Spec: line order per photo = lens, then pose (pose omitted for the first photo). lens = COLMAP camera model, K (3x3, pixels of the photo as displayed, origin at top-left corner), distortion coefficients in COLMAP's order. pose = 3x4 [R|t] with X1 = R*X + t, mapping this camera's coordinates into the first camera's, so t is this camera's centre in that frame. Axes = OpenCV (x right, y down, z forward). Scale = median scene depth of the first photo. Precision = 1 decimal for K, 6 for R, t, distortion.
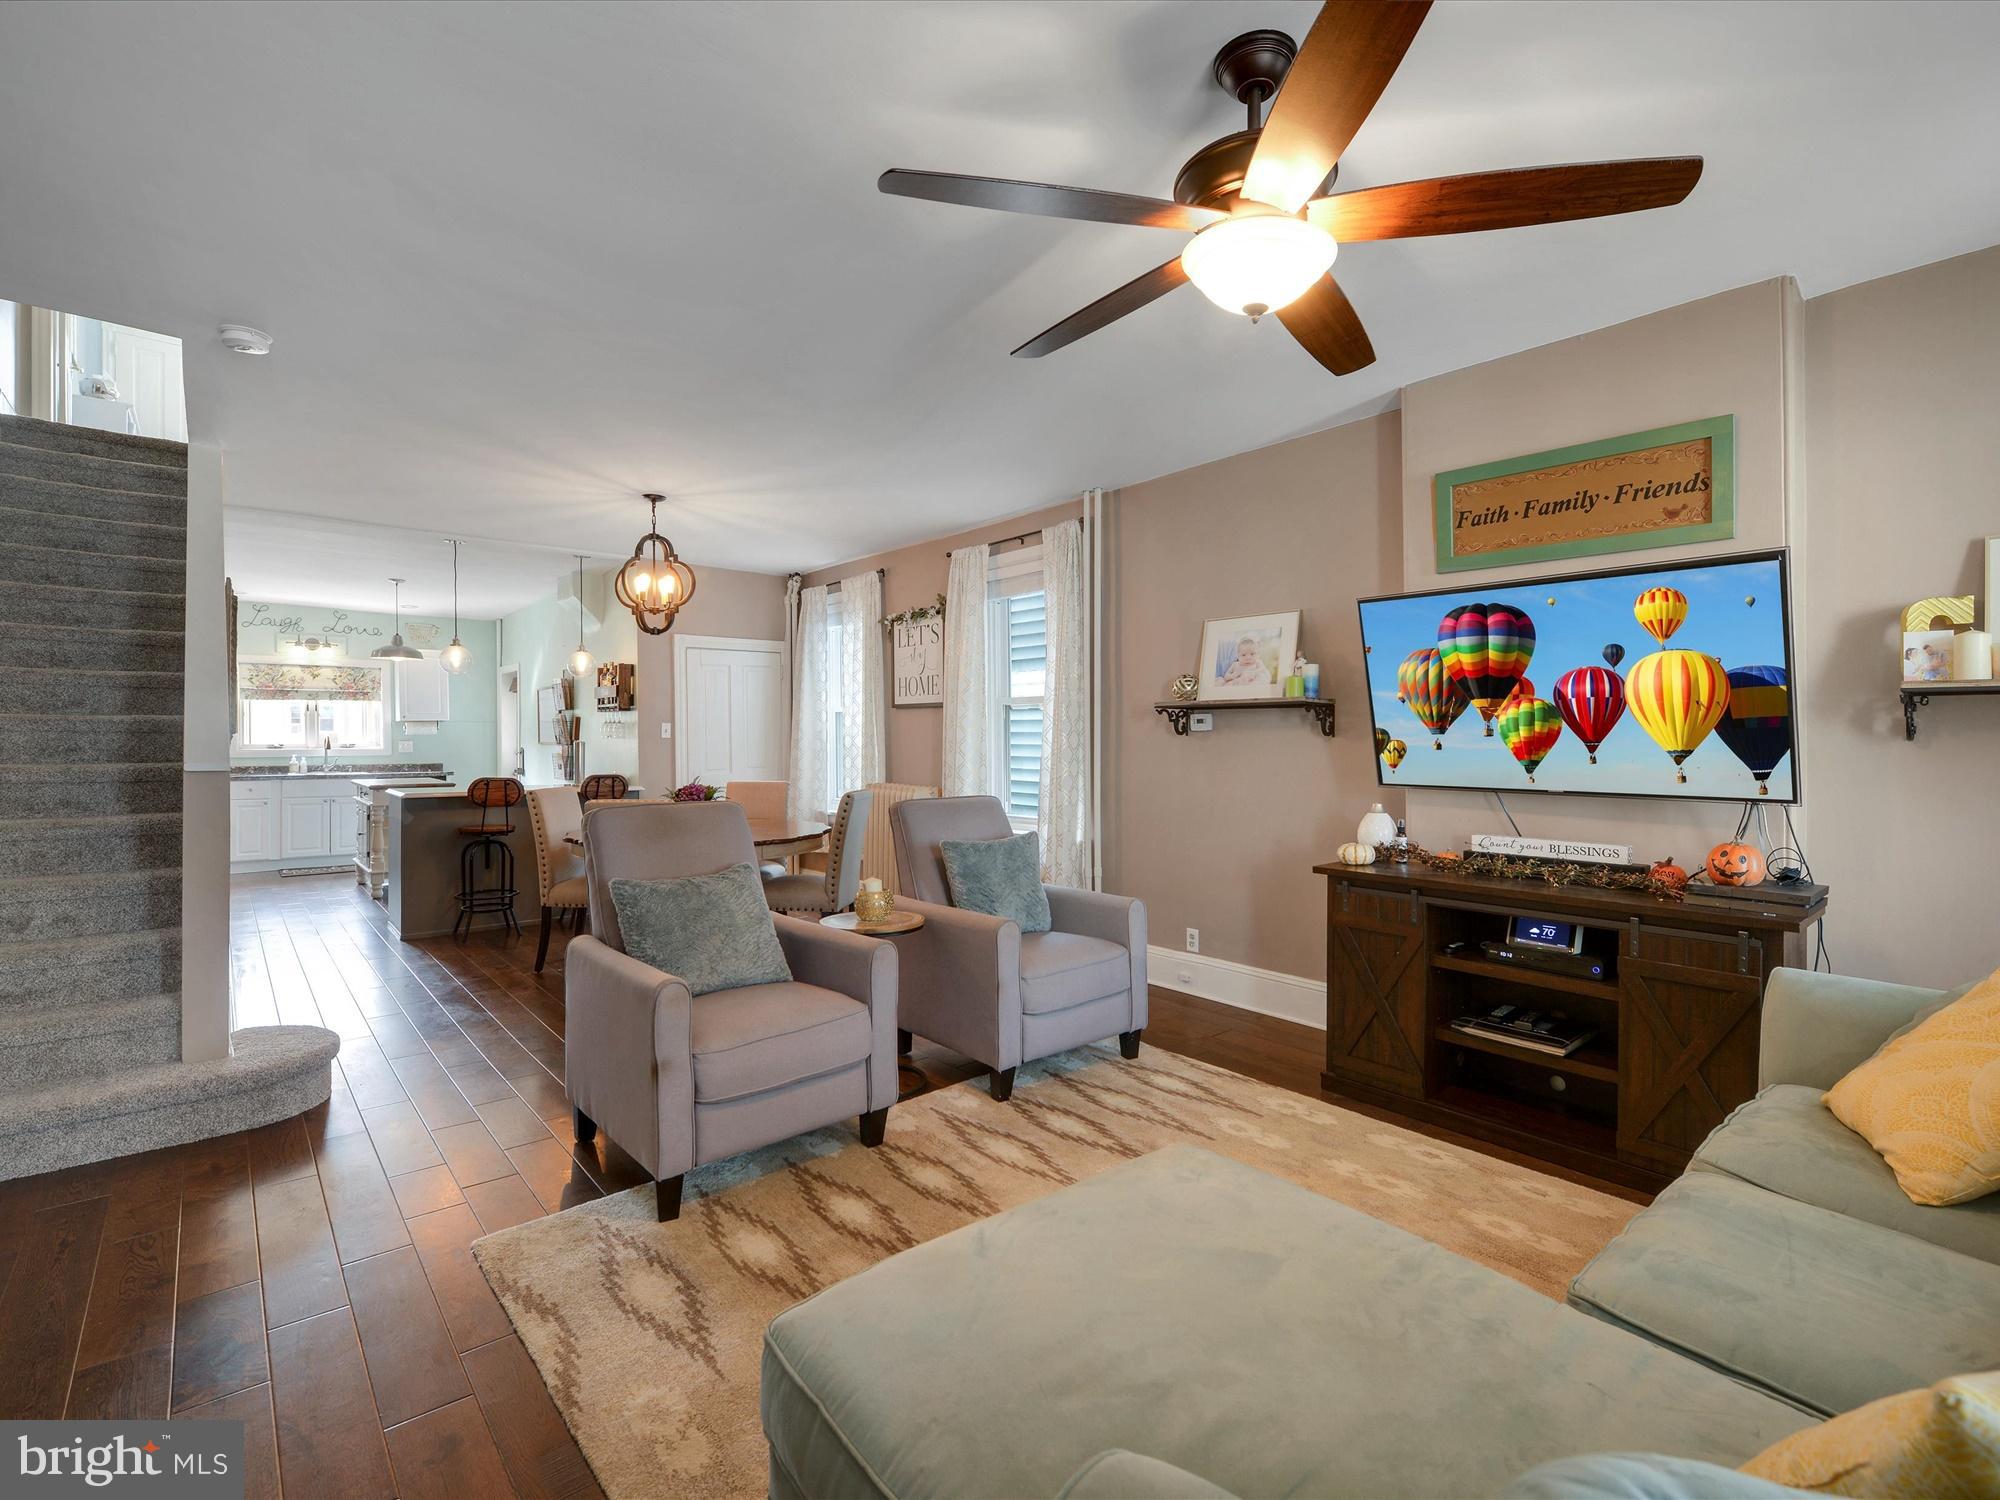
lens RADIAL K [[919.7, 0, 1003.8], [0, 919.7, 743.7], [0, 0, 1]] dist [-0.003966, -0.001017]
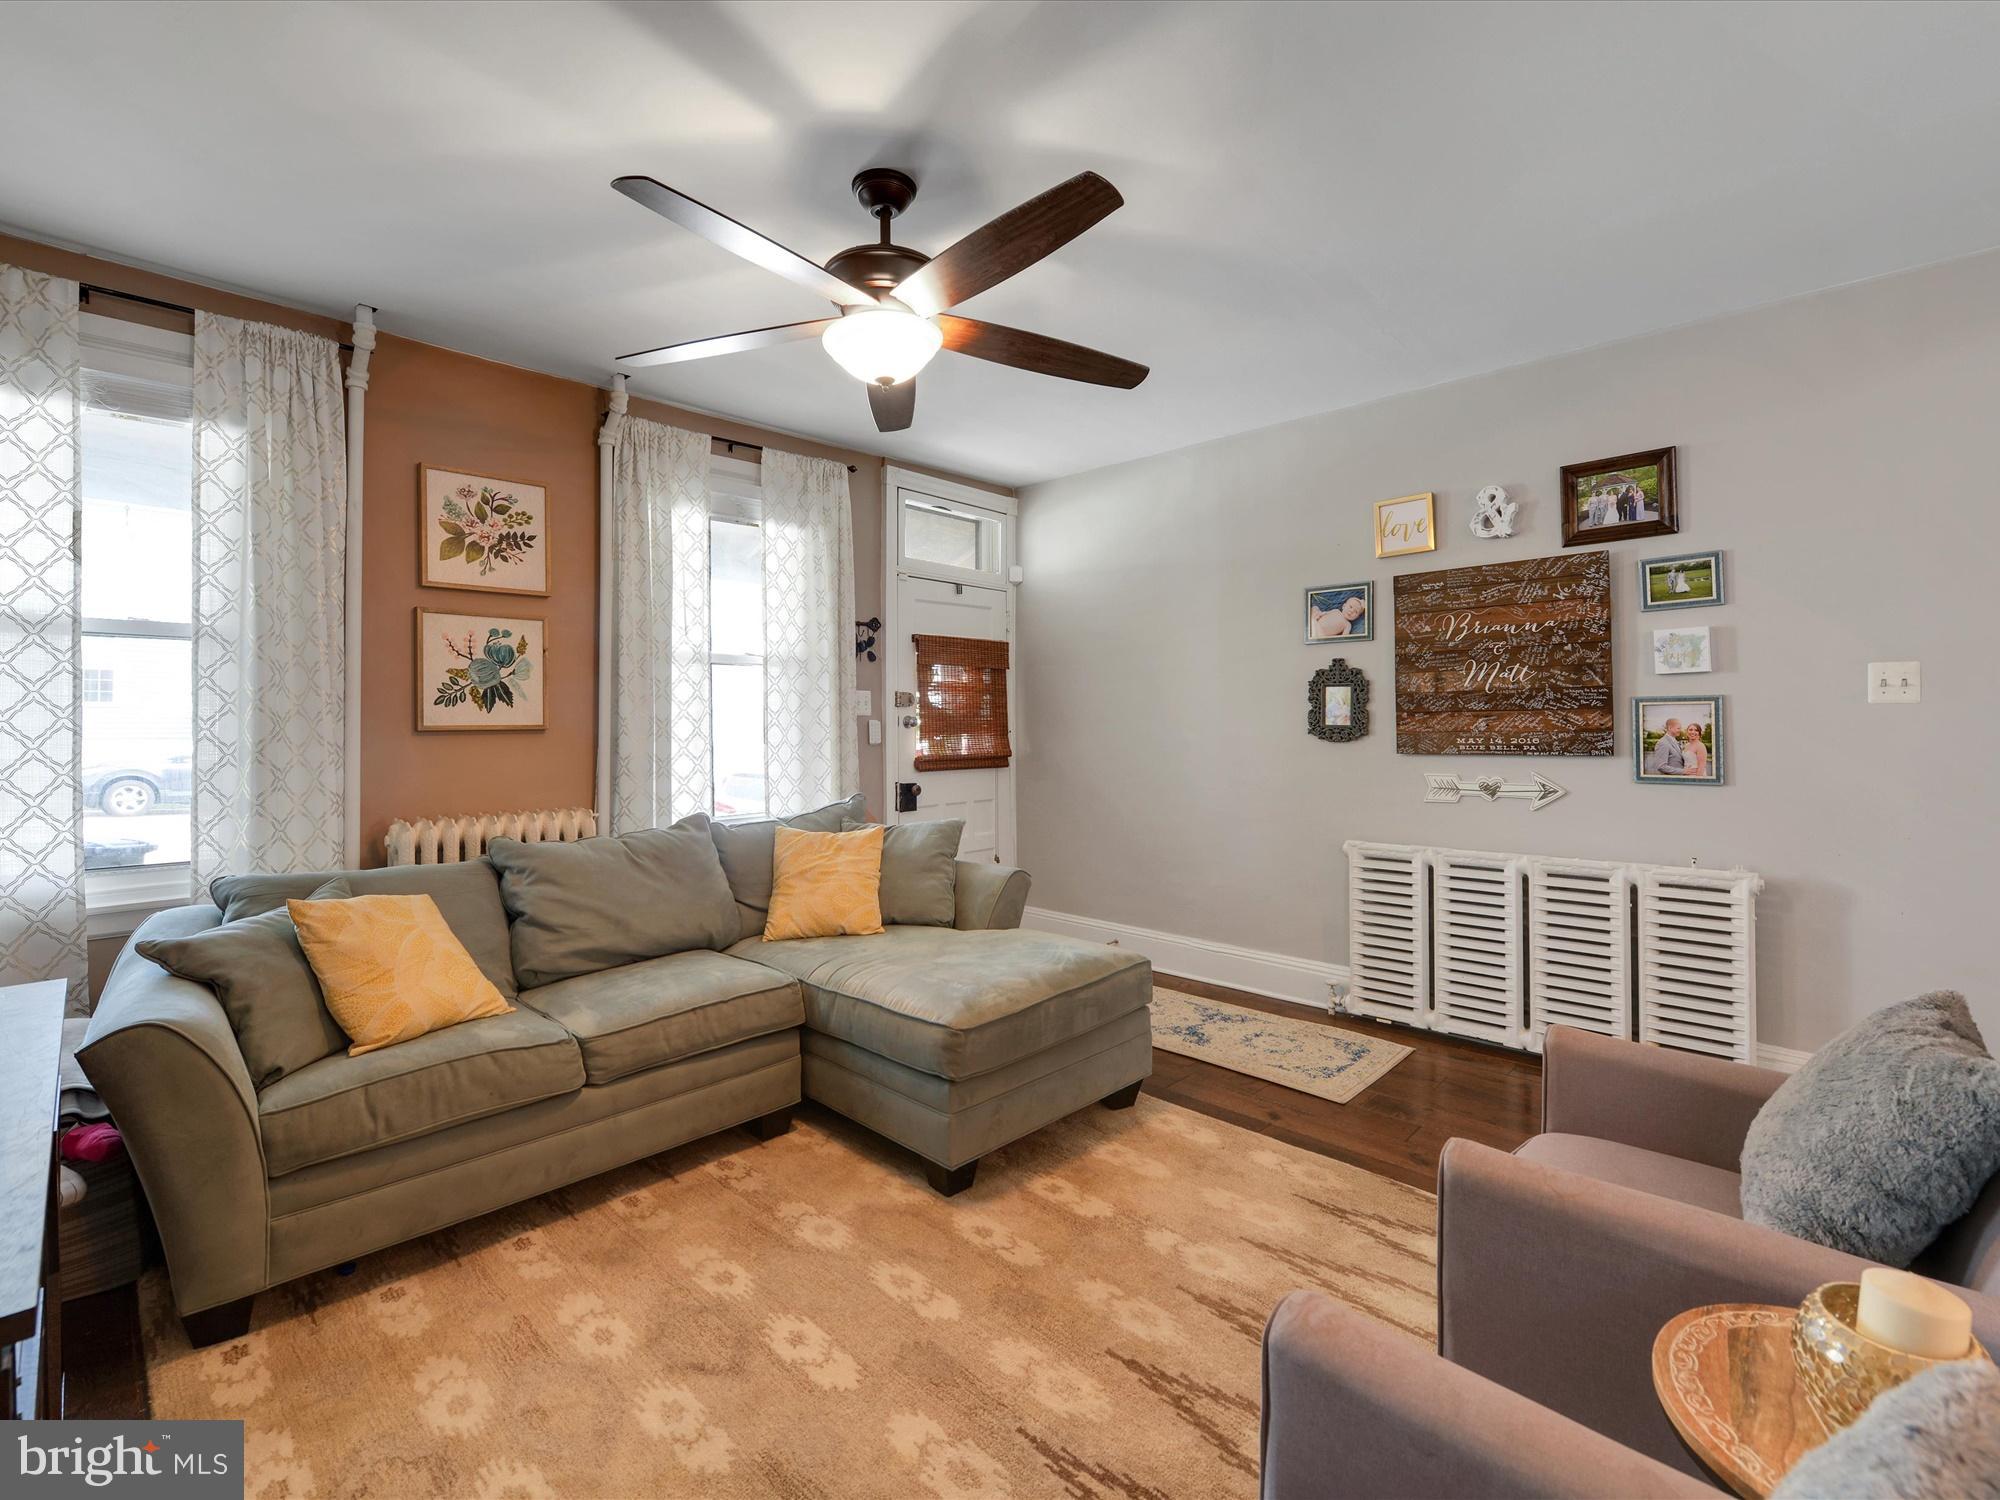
lens RADIAL K [[905.1, 0, 1009.6], [0, 905.1, 709.0], [0, 0, 1]] dist [-0.008582, -0.000029]
pose [[-0.996052, 0.005574, -0.088596, 0.058752], [0.006416, 0.999937, -0.009230, -0.003647], [0.088539, -0.009762, -0.996025, 0.601107]]
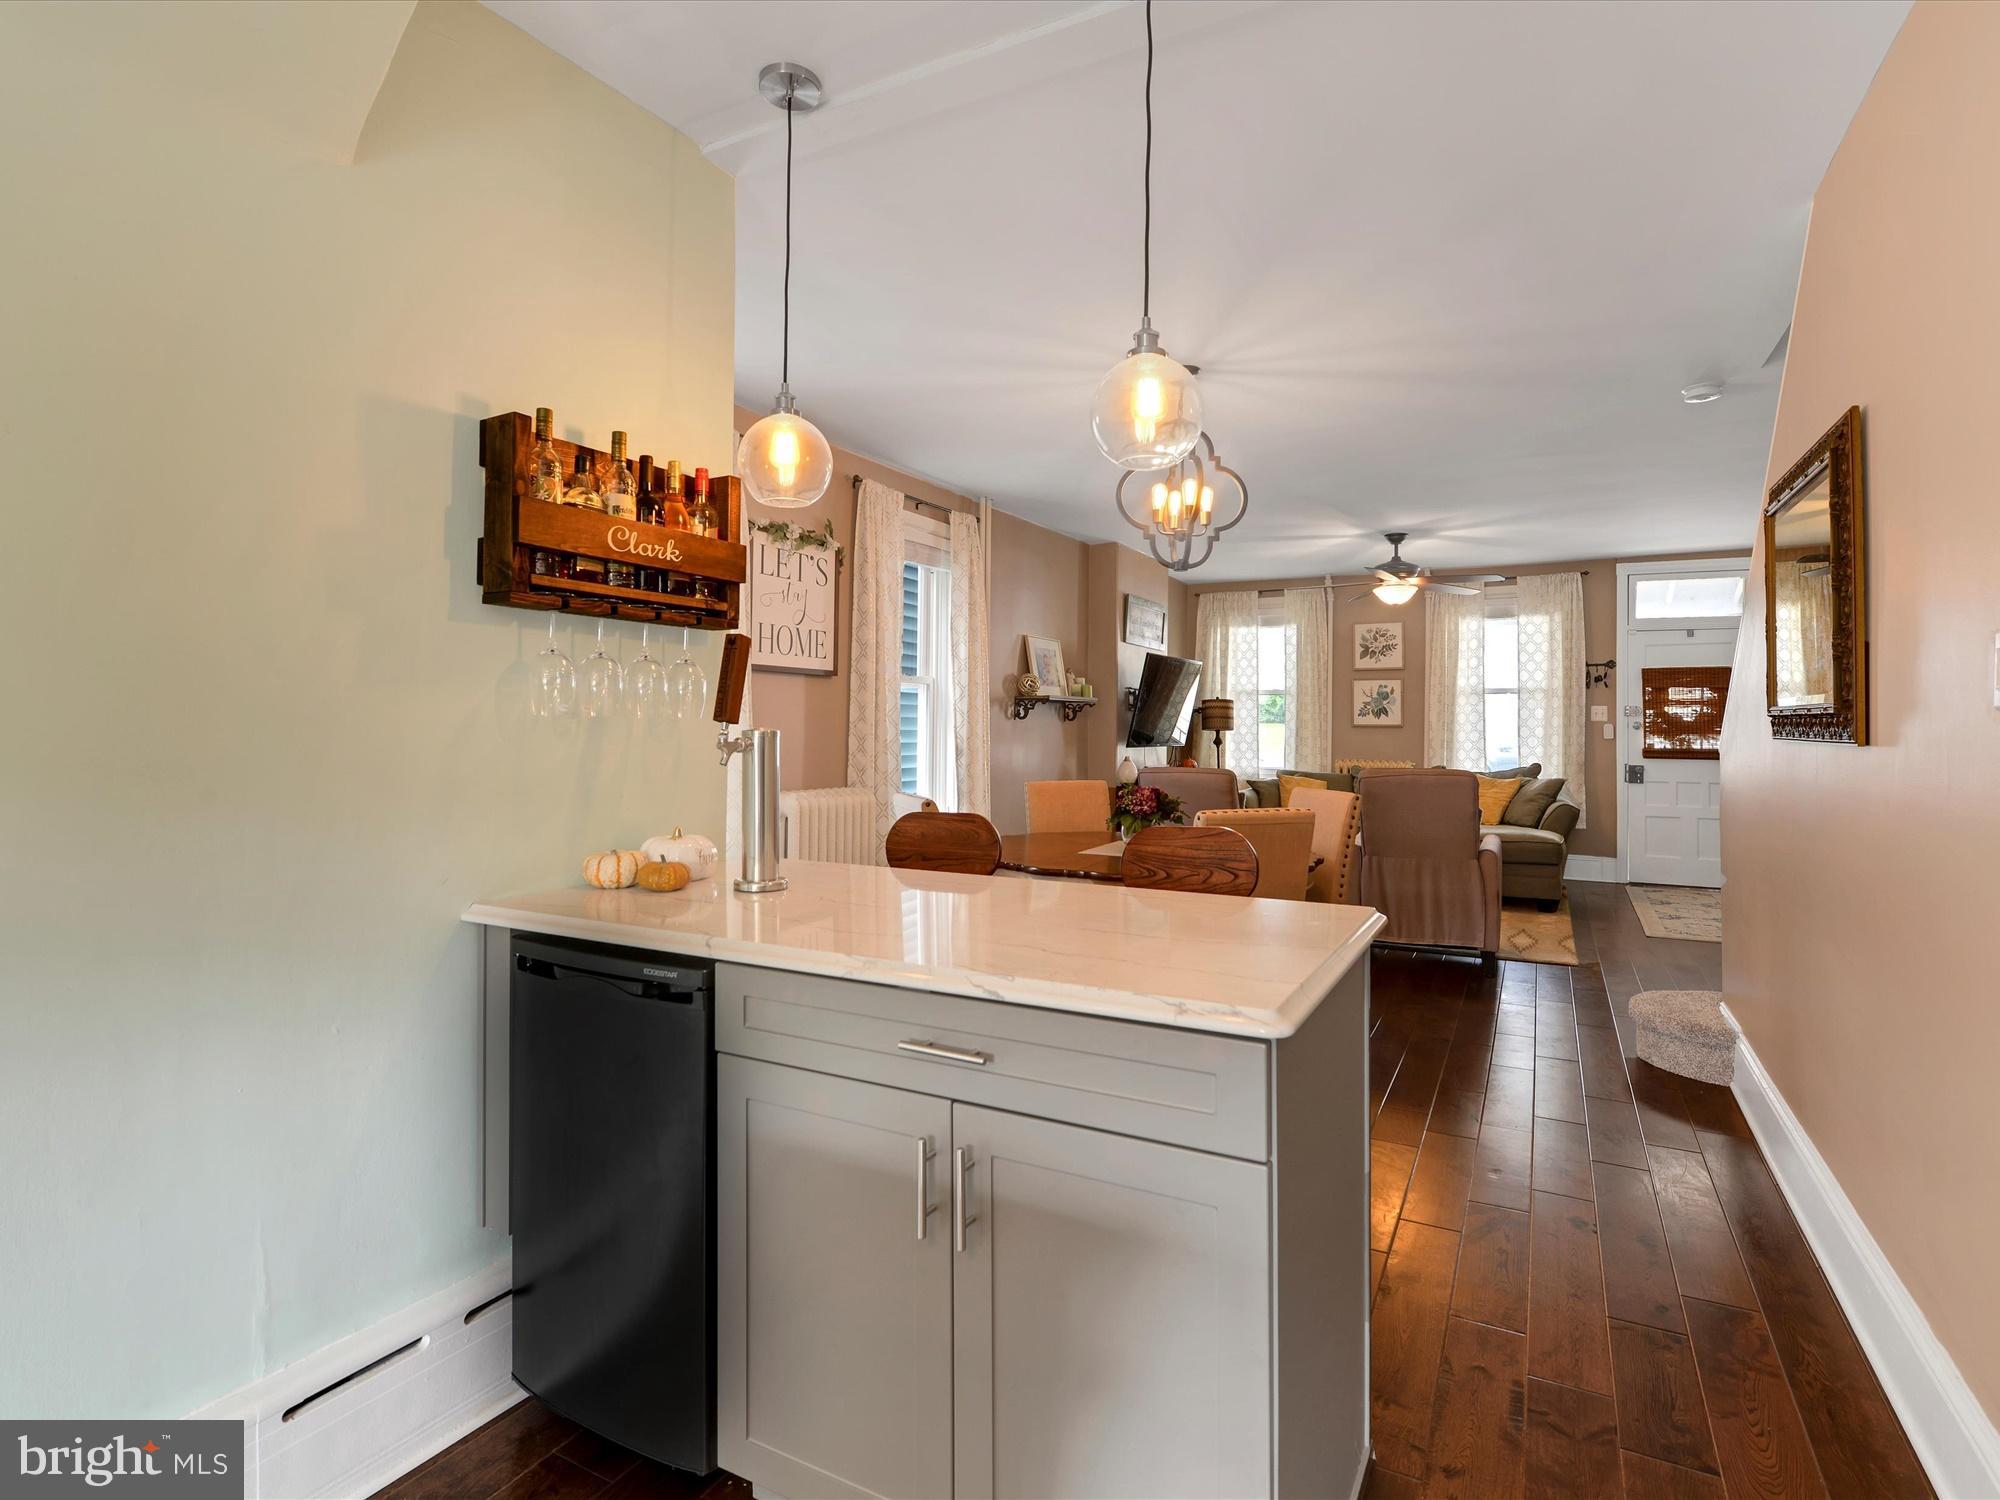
lens RADIAL K [[1019.4, 0, 997.3], [0, 1019.4, 704.8], [0, 0, 1]] dist [-0.002299, -0.000517]
pose [[-0.356653, 0.014273, 0.934128, -0.768247], [-0.001819, 0.999871, -0.015972, -0.004663], [-0.934235, -0.007395, -0.356581, 1.033644]]
